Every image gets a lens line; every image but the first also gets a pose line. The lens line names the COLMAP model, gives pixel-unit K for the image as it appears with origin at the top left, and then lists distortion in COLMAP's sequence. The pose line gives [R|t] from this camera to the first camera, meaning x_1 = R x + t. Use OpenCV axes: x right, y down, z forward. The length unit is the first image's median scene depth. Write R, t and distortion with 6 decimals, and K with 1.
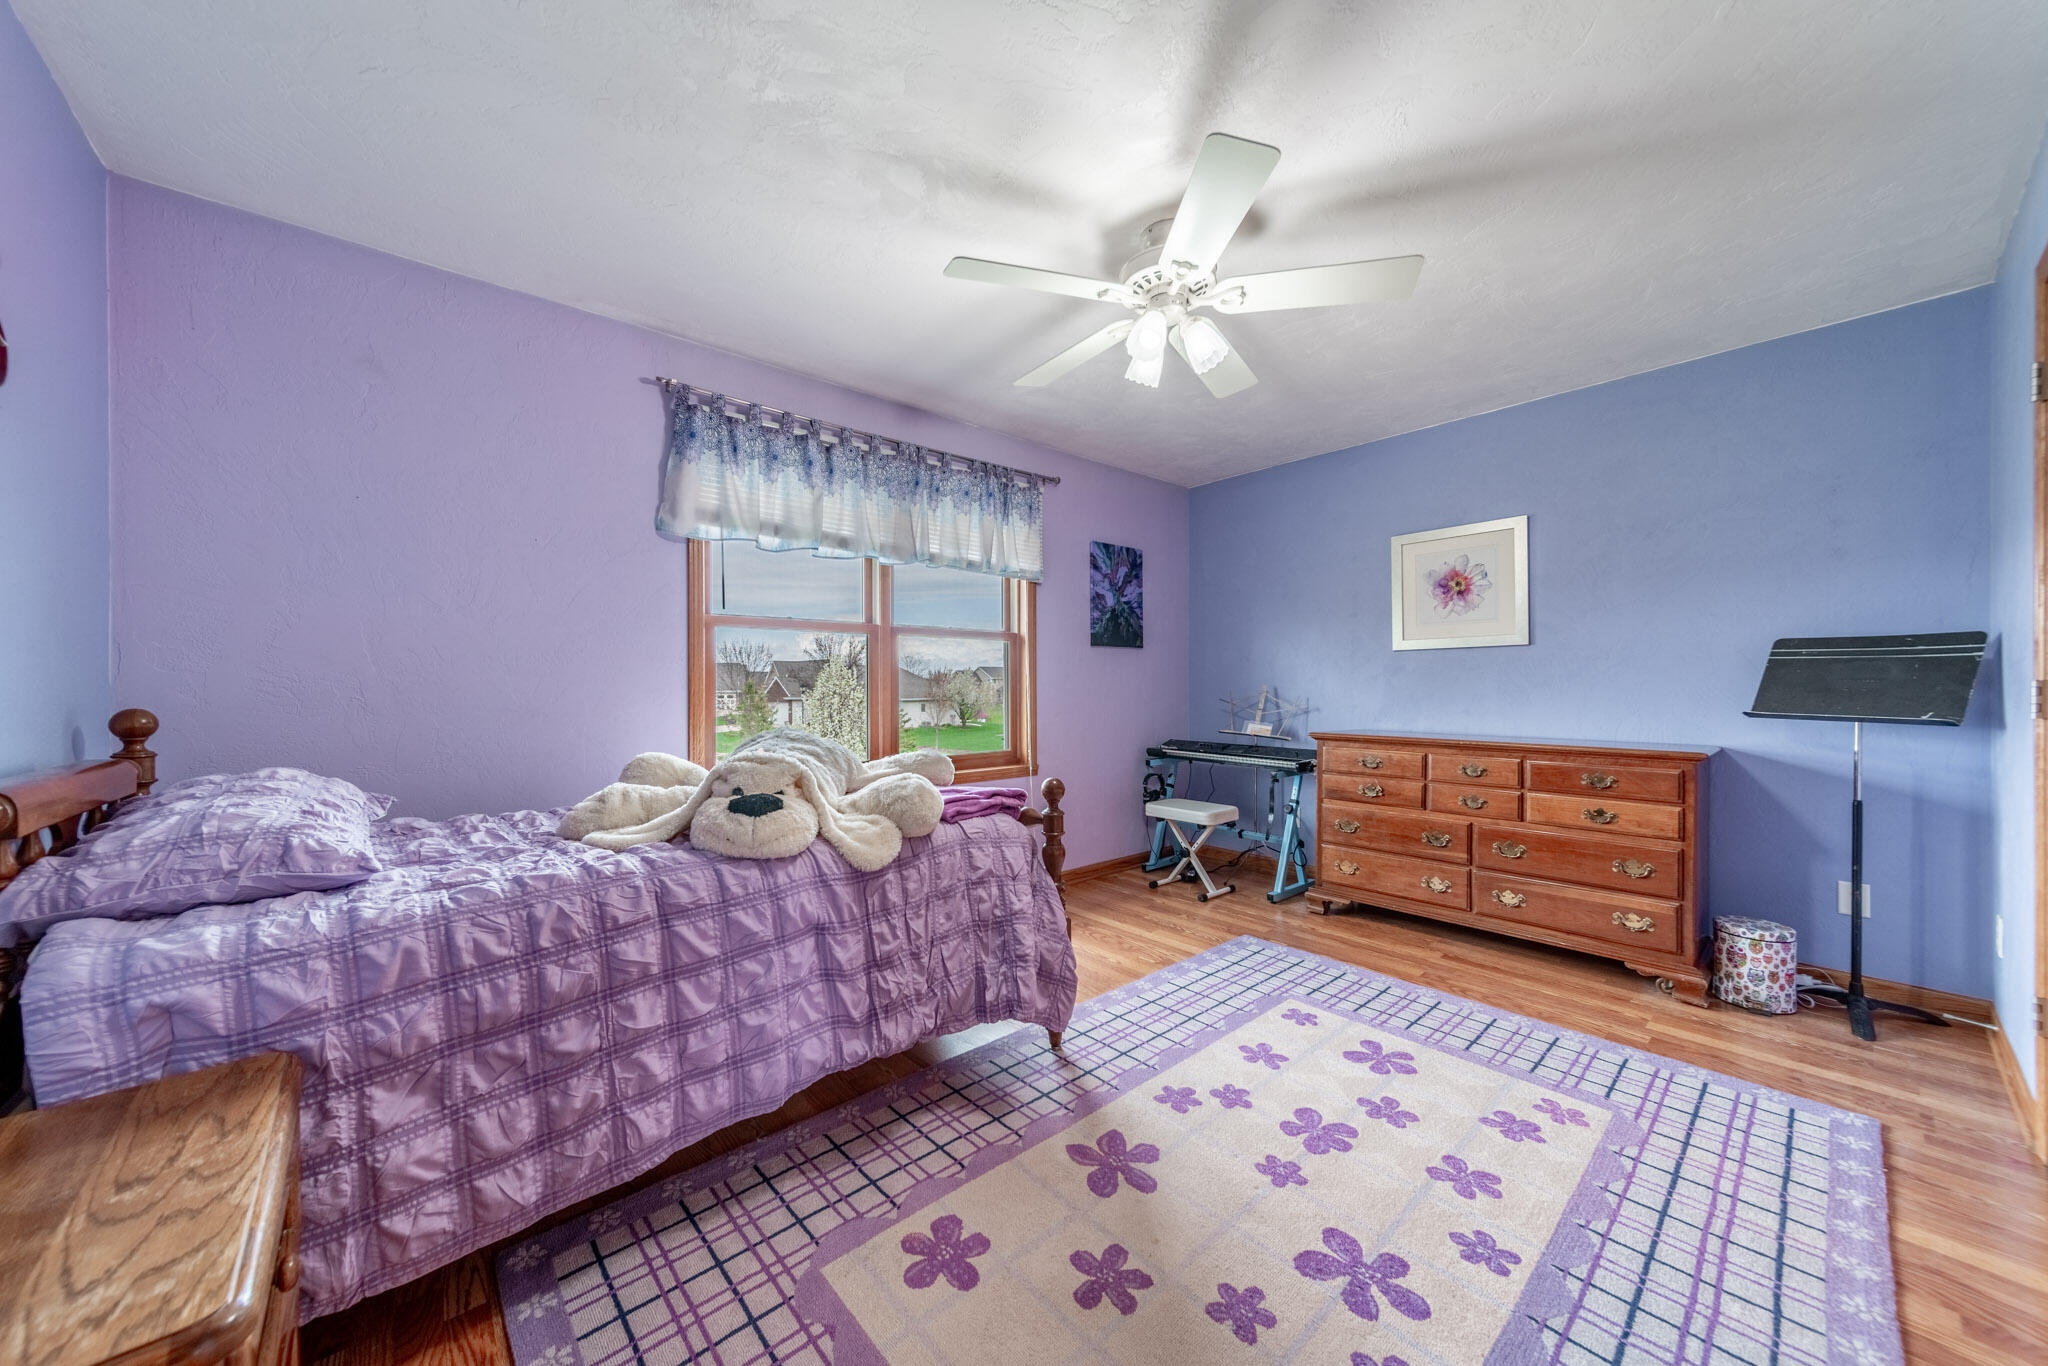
lens RADIAL K [[722.4, 0, 1022.2], [0, 722.4, 686.0], [0, 0, 1]] dist [0.004950, 0.000006]
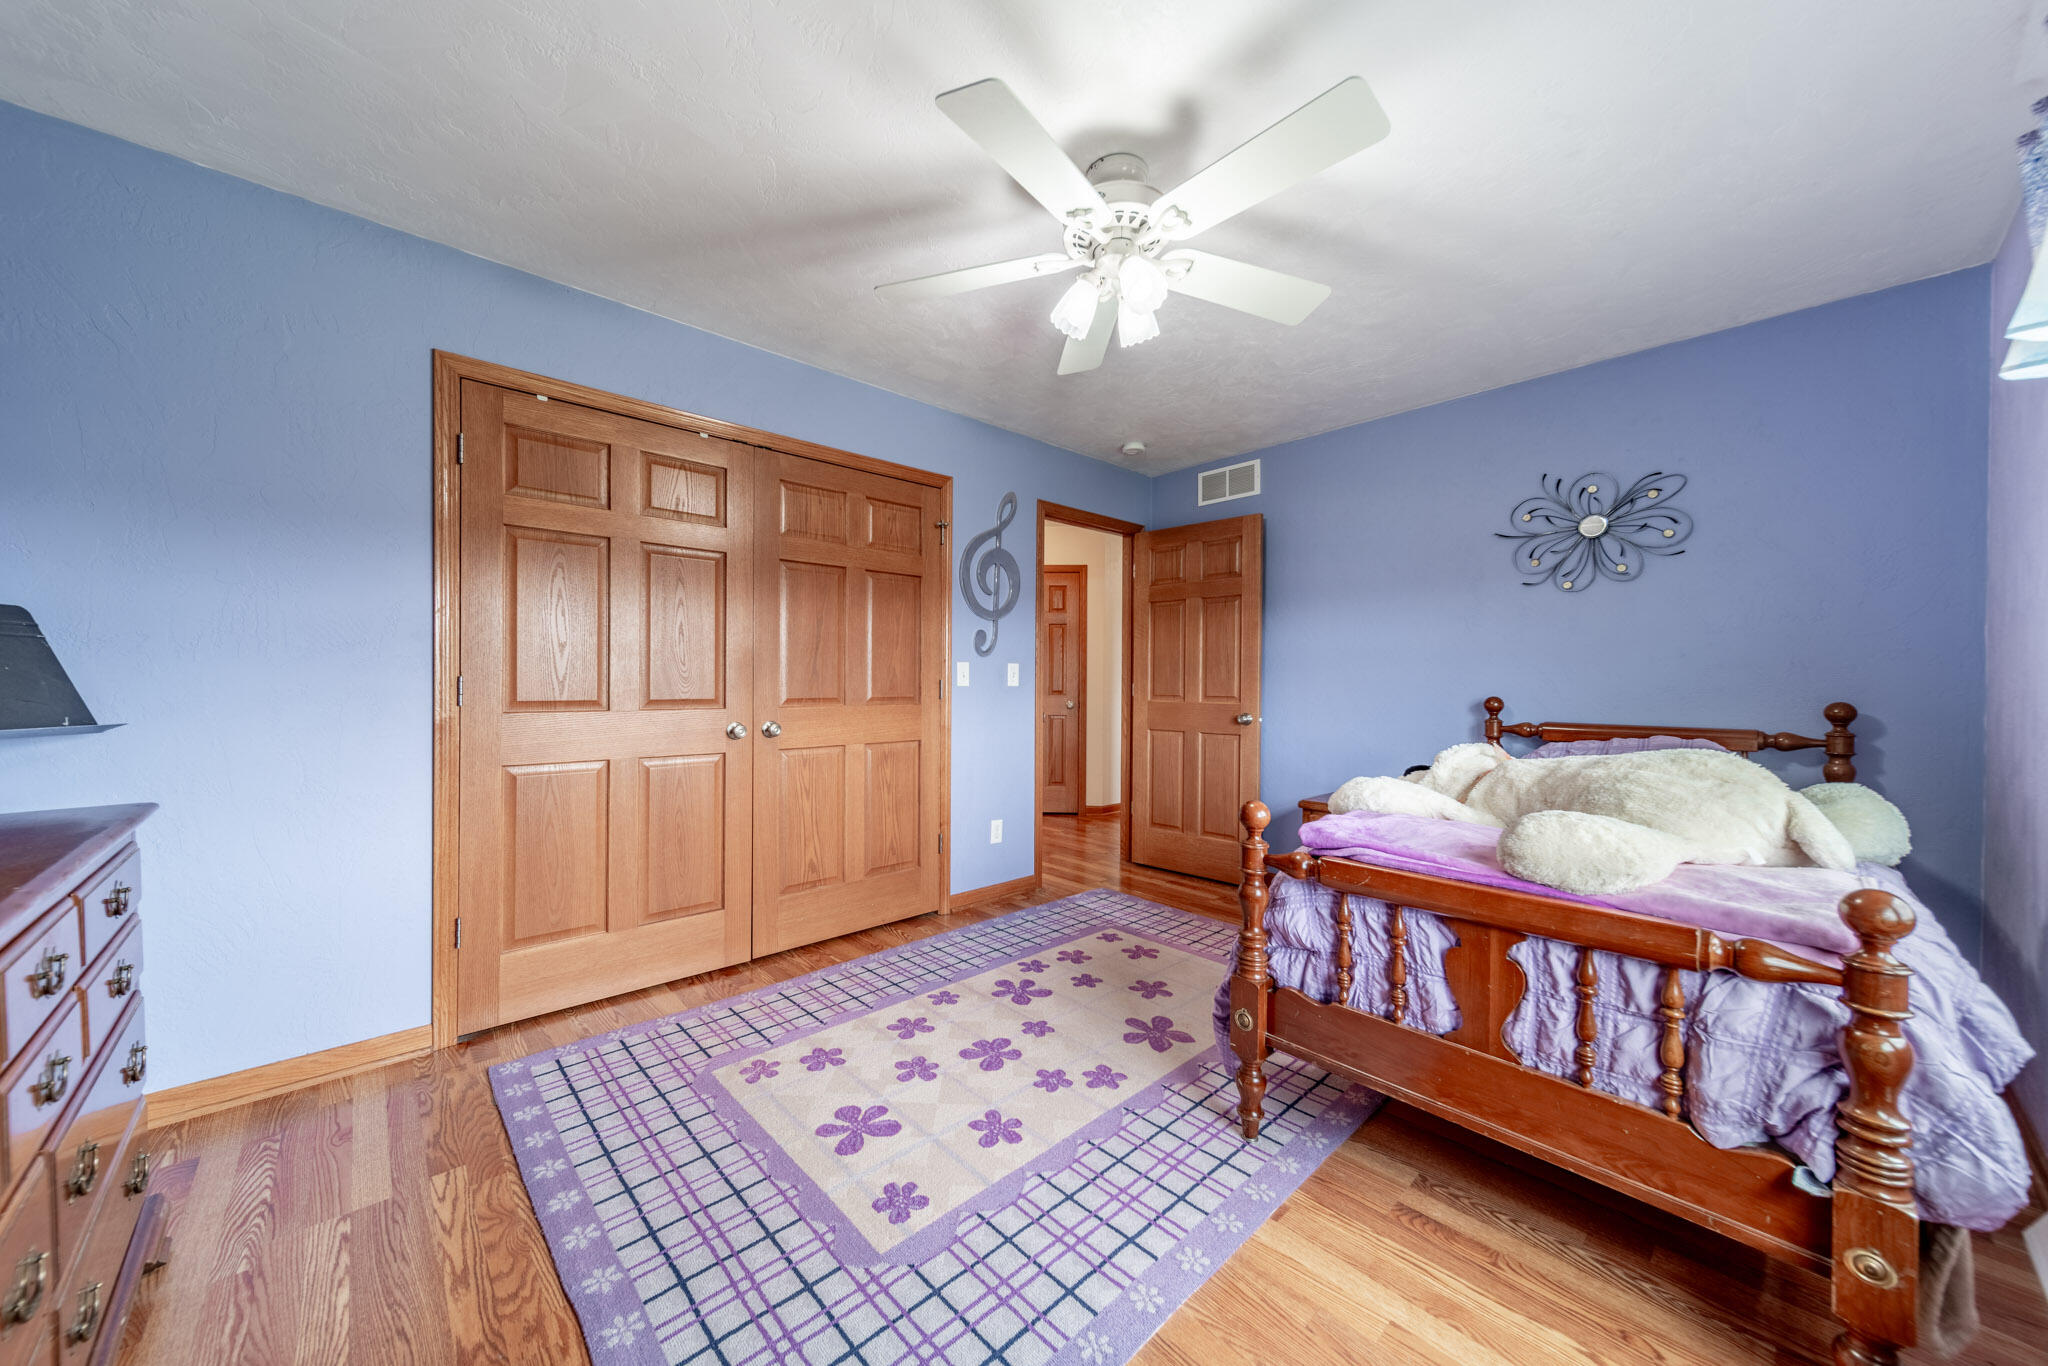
lens RADIAL K [[722.4, 0, 1024.7], [0, 722.4, 685.9], [0, 0, 1]] dist [0.004950, 0.000006]
pose [[-0.999253, -0.003444, -0.038487, 0.401540], [-0.003742, 0.999963, 0.007693, -0.005392], [0.038459, 0.007831, -0.999229, 2.194017]]
